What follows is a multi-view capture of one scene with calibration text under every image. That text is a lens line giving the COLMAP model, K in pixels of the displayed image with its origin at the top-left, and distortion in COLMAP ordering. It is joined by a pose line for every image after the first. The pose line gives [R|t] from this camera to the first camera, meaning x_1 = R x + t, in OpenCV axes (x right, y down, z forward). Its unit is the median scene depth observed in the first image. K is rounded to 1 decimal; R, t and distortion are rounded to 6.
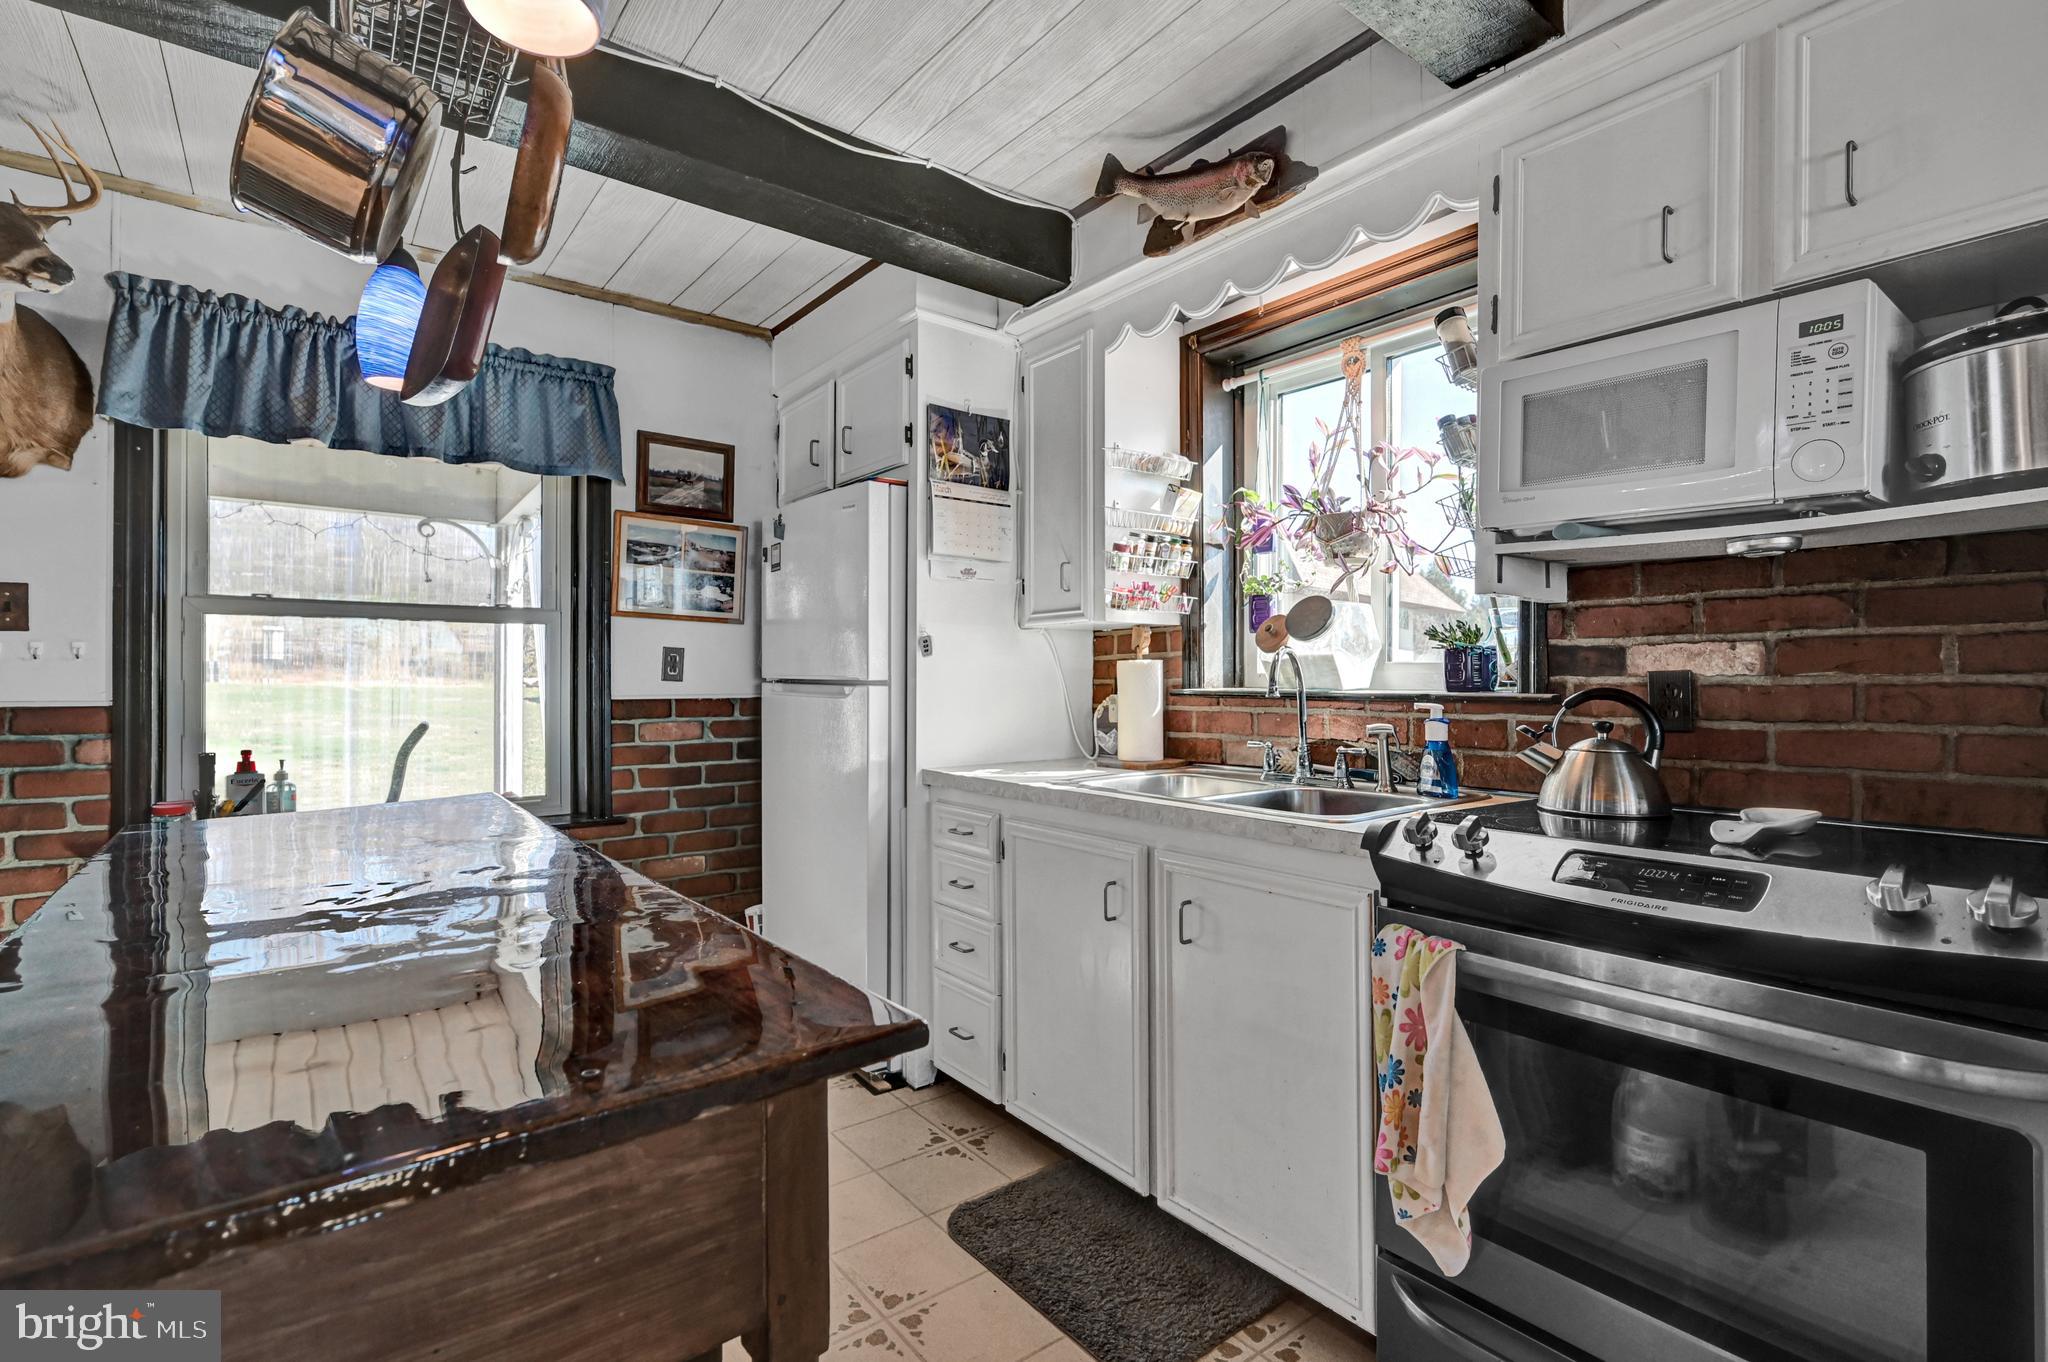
lens RADIAL K [[937.1, 0, 1012.6], [0, 937.1, 677.0], [0, 0, 1]] dist [0.000870, -0.000131]
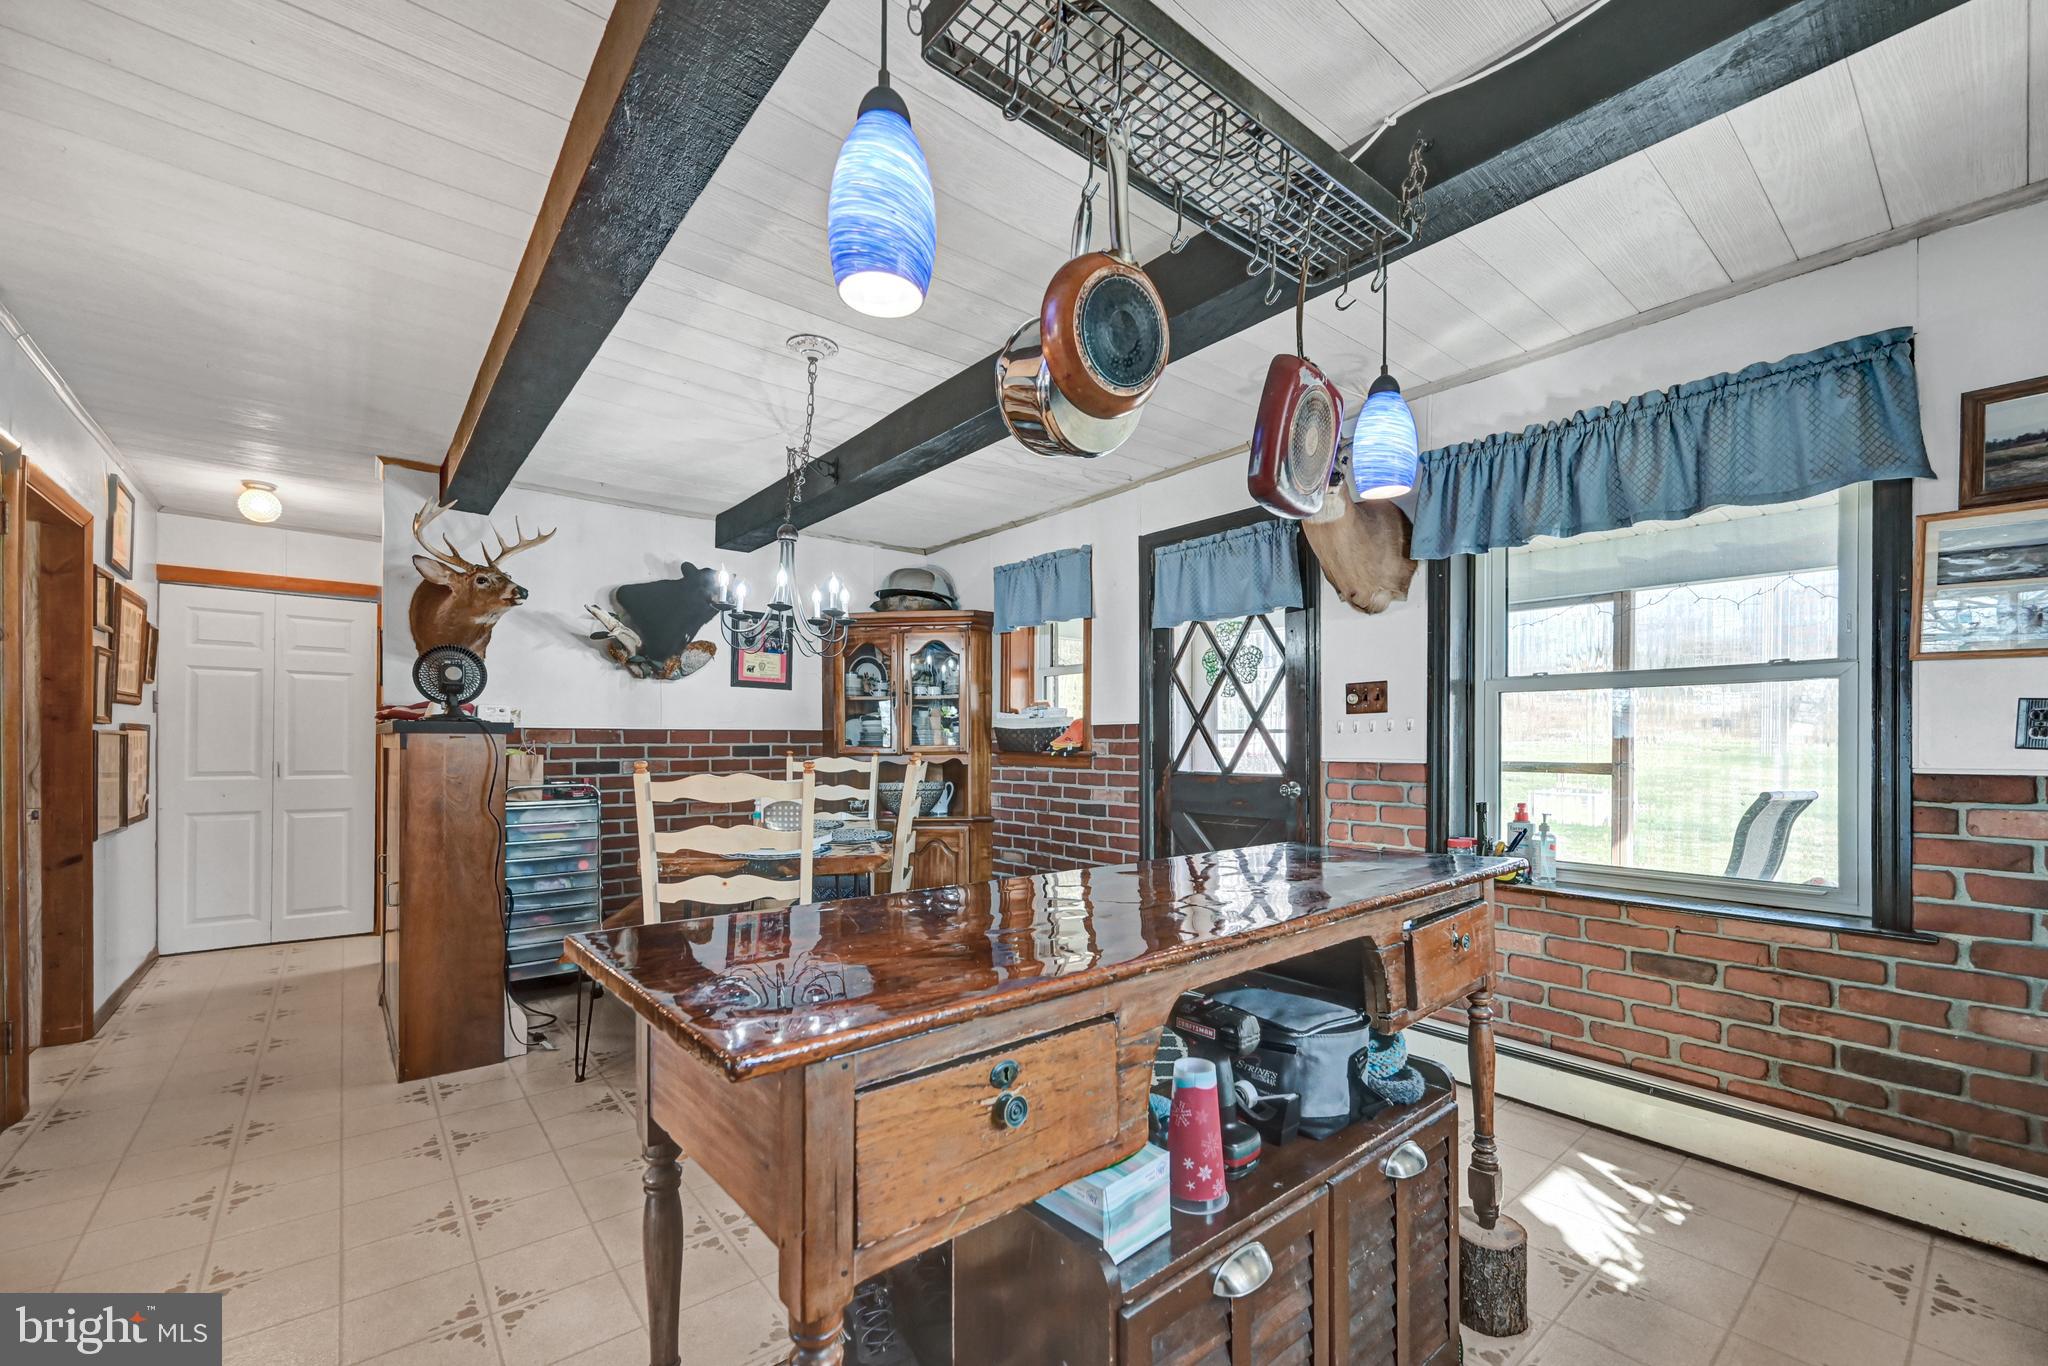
lens RADIAL K [[849.5, 0, 1039.4], [0, 849.5, 744.0], [0, 0, 1]] dist [-0.002984, -0.000422]
pose [[0.036268, 0.002631, -0.999339, 0.251671], [0.001575, 0.999995, 0.002690, -0.002318], [0.999341, -0.001672, 0.036264, 0.330304]]
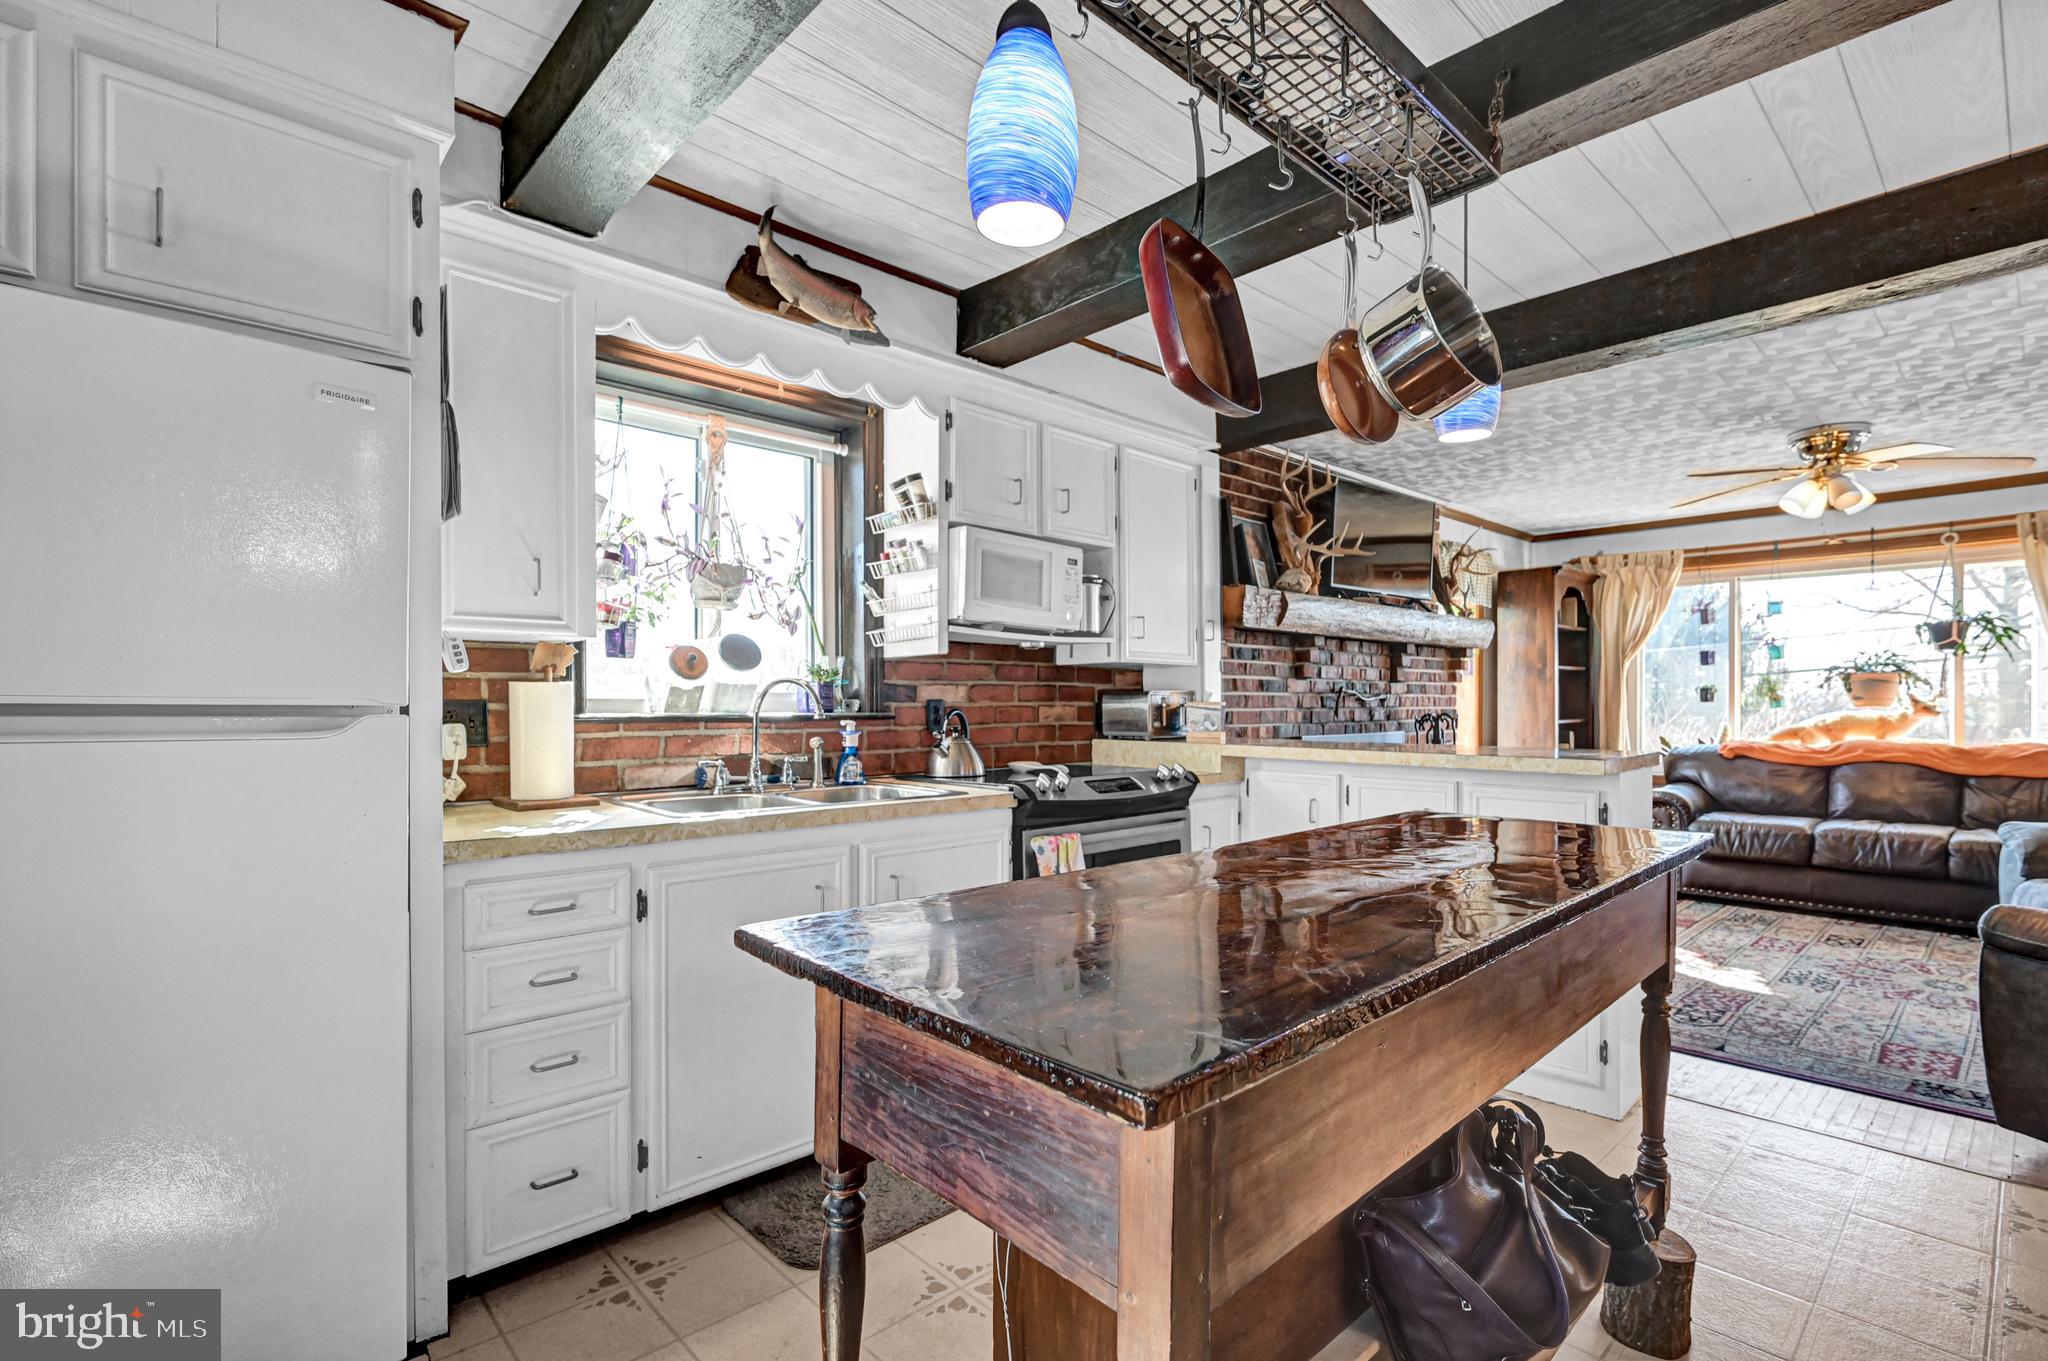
lens RADIAL K [[953.0, 0, 1073.6], [0, 953.0, 700.7], [0, 0, 1]] dist [0.012206, -0.000109]
pose [[-0.121786, 0.004140, 0.992548, -0.823036], [-0.002296, 0.999987, -0.004453, 0.002465], [-0.992554, -0.002821, -0.121775, 0.652379]]
